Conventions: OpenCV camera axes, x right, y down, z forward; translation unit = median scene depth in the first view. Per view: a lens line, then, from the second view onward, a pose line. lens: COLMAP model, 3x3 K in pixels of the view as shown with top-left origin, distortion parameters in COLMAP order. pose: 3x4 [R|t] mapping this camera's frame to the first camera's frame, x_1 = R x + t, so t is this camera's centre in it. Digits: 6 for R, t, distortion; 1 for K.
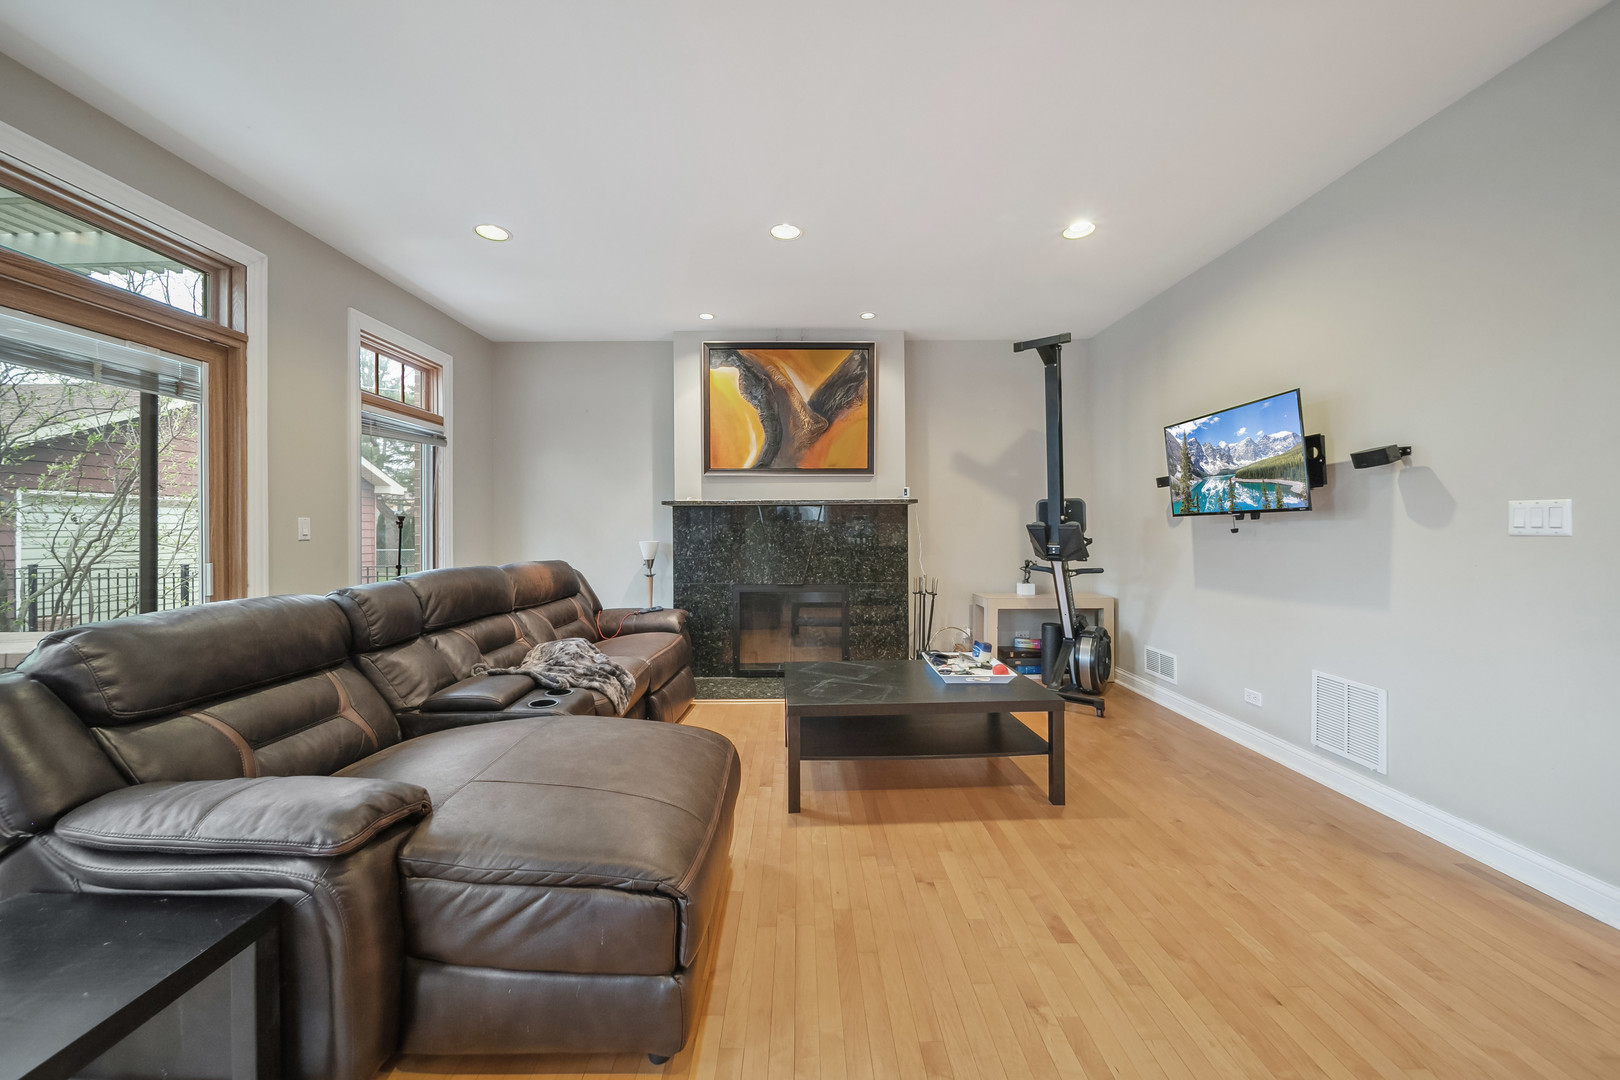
lens RADIAL K [[578.3, 0, 802.0], [0, 578.3, 526.1], [0, 0, 1]] dist [-0.001047, -0.000544]
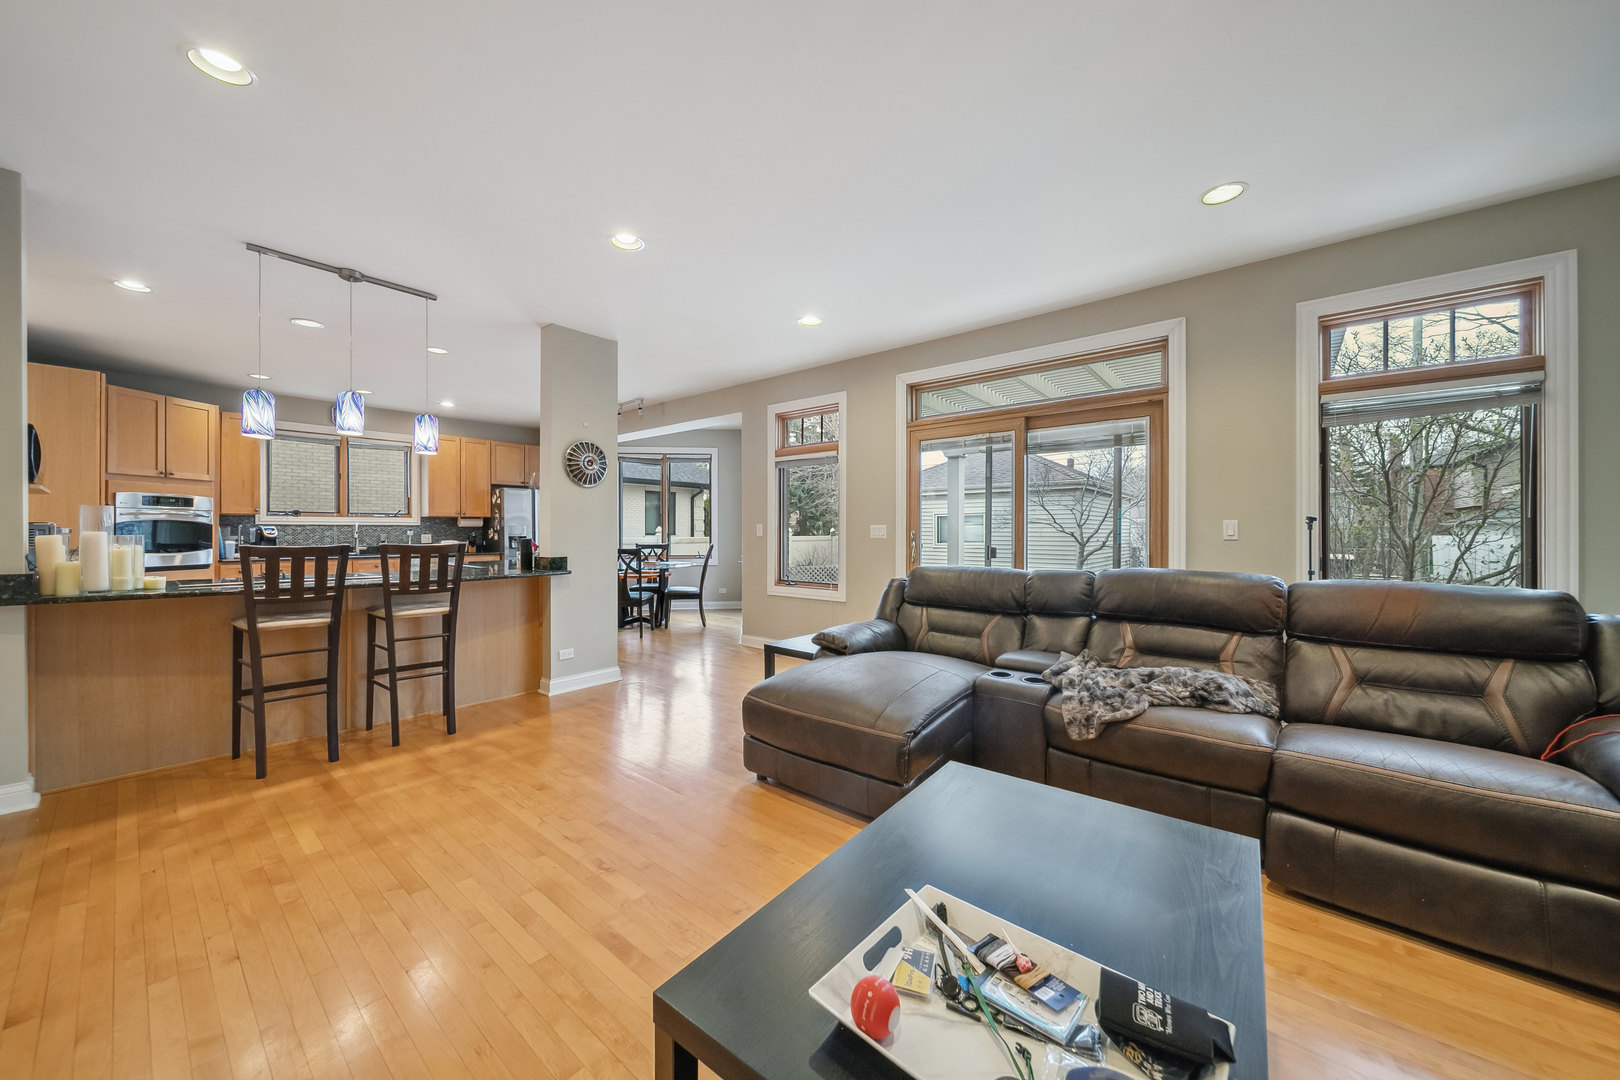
lens RADIAL K [[578.3, 0, 802.0], [0, 578.3, 526.1], [0, 0, 1]] dist [-0.001047, -0.000544]
pose [[-0.652492, -0.000038, -0.757795, 0.370018], [0.006542, 0.999962, -0.005683, -0.001535], [0.757767, -0.008666, -0.652468, 0.733941]]
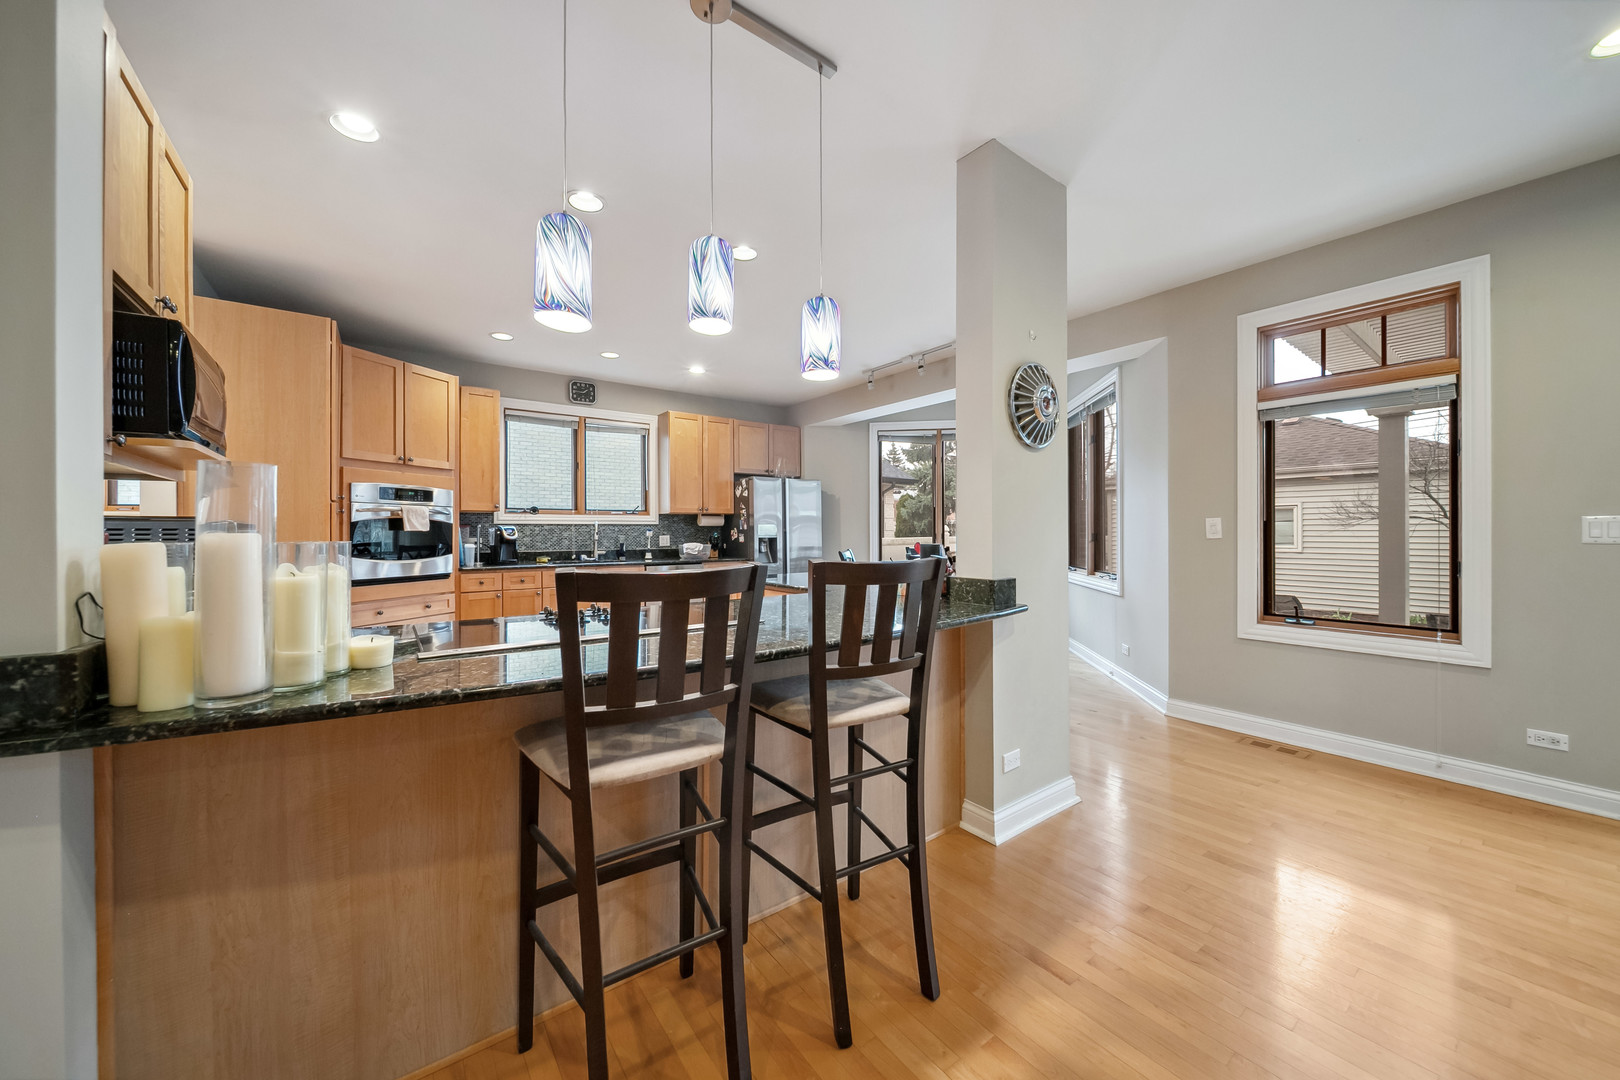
lens RADIAL K [[578.3, 0, 802.0], [0, 578.3, 526.1], [0, 0, 1]] dist [-0.001047, -0.000544]
pose [[-0.812878, 0.003520, -0.582423, 0.346764], [0.009707, 0.999925, -0.007504, -0.002986], [0.582352, -0.011753, -0.812851, 0.112684]]
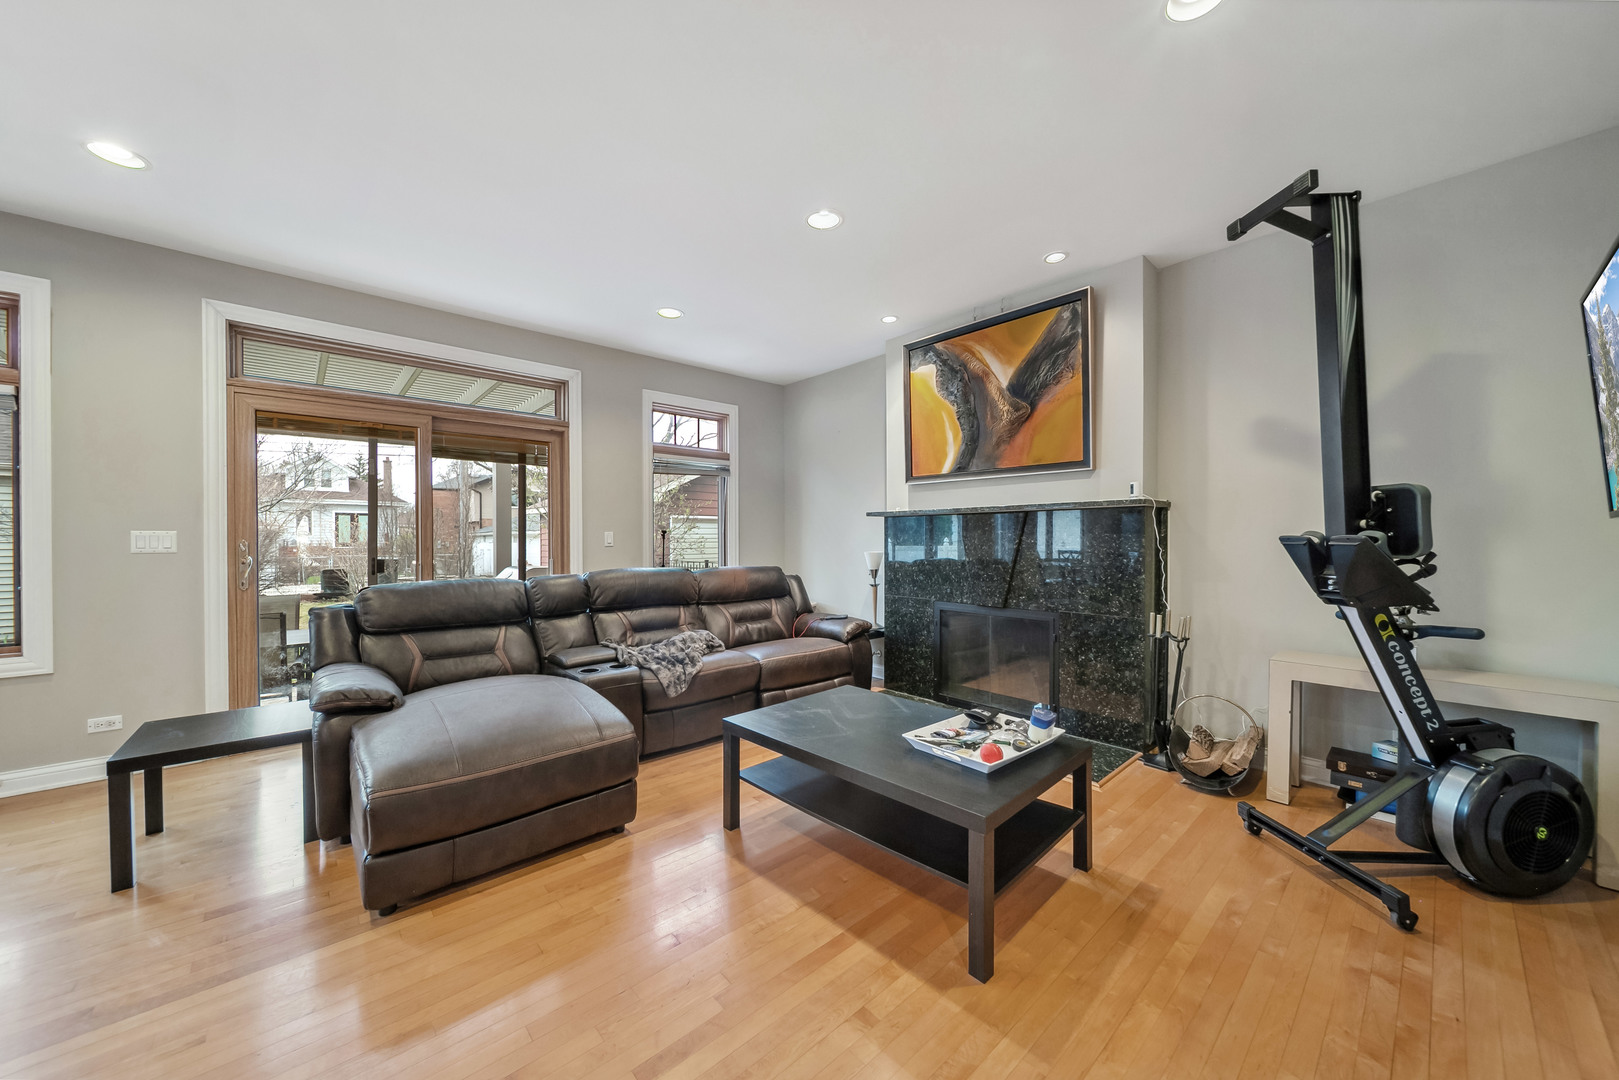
lens RADIAL K [[571.5, 0, 804.5], [0, 571.5, 544.8], [0, 0, 1]] dist [-0.005768, 0.000000]
pose [[0.666137, 0.011819, -0.745736, 0.427078], [0.000896, 0.999861, 0.016647, -0.003448], [0.745829, -0.011757, 0.666034, 0.243080]]
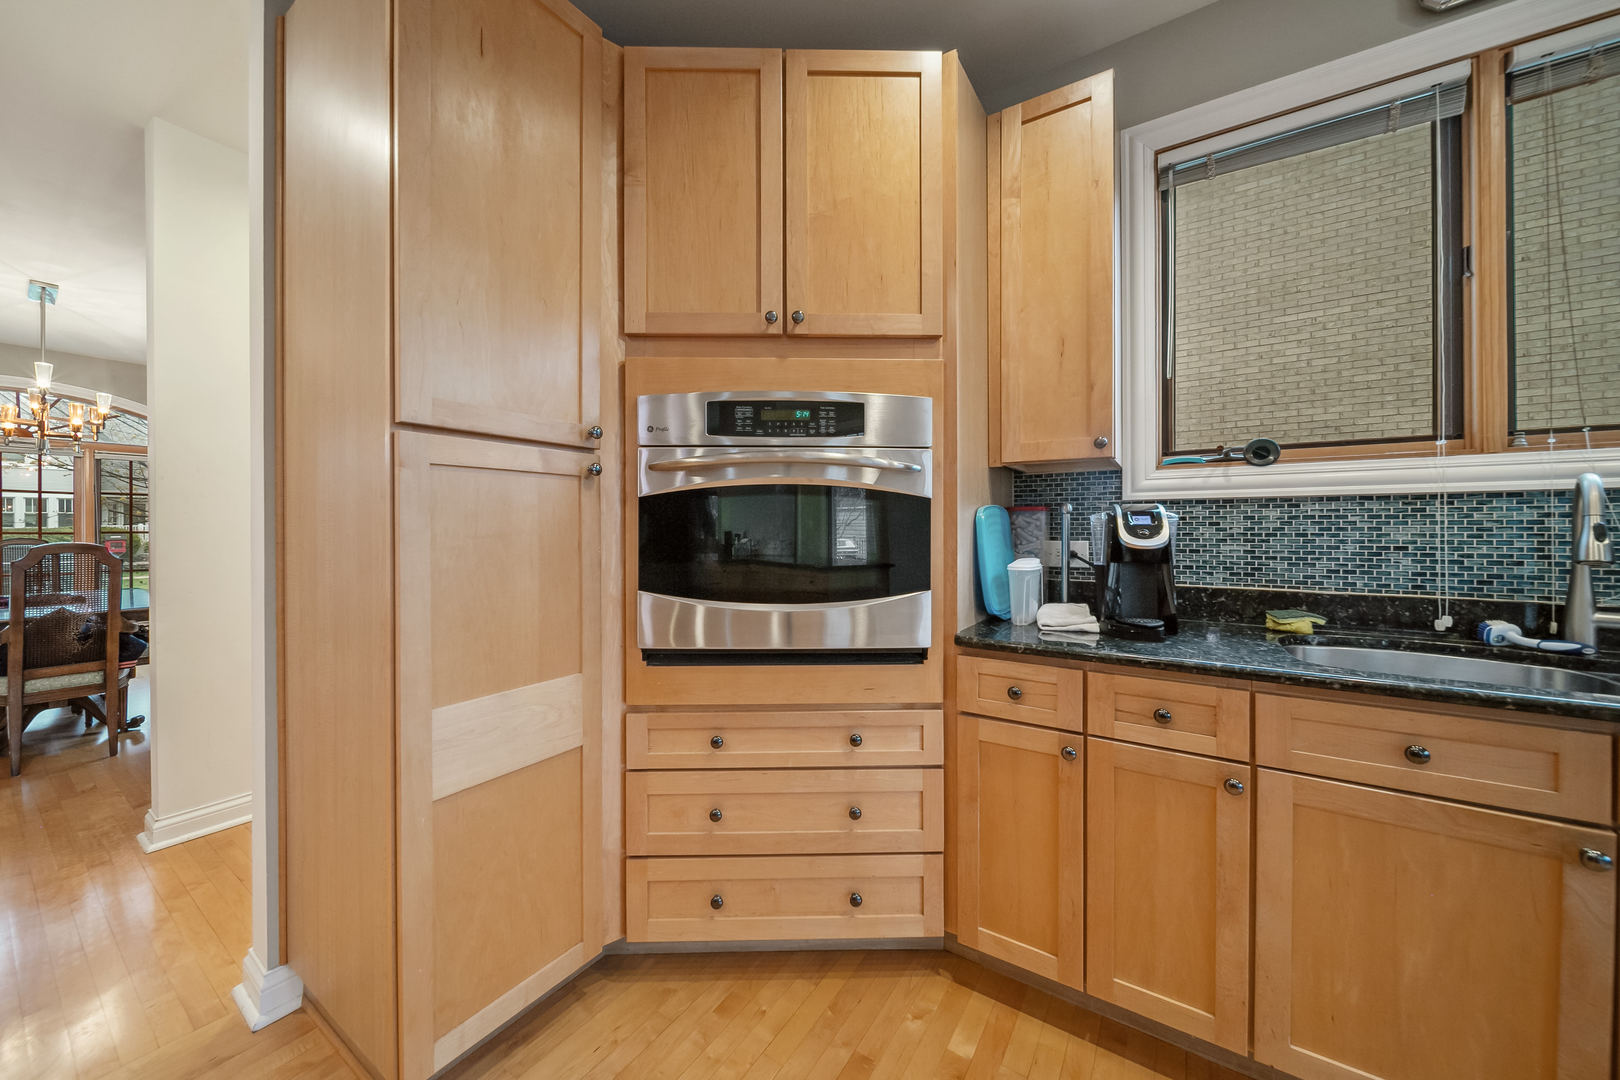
lens RADIAL K [[586.3, 0, 806.8], [0, 586.3, 528.9], [0, 0, 1]] dist [-0.001660, -0.000435]
pose [[-0.829563, 0.008203, 0.558353, 0.125407], [0.005835, 0.999965, -0.006021, -0.001715], [-0.558382, -0.001737, -0.829582, -0.750353]]
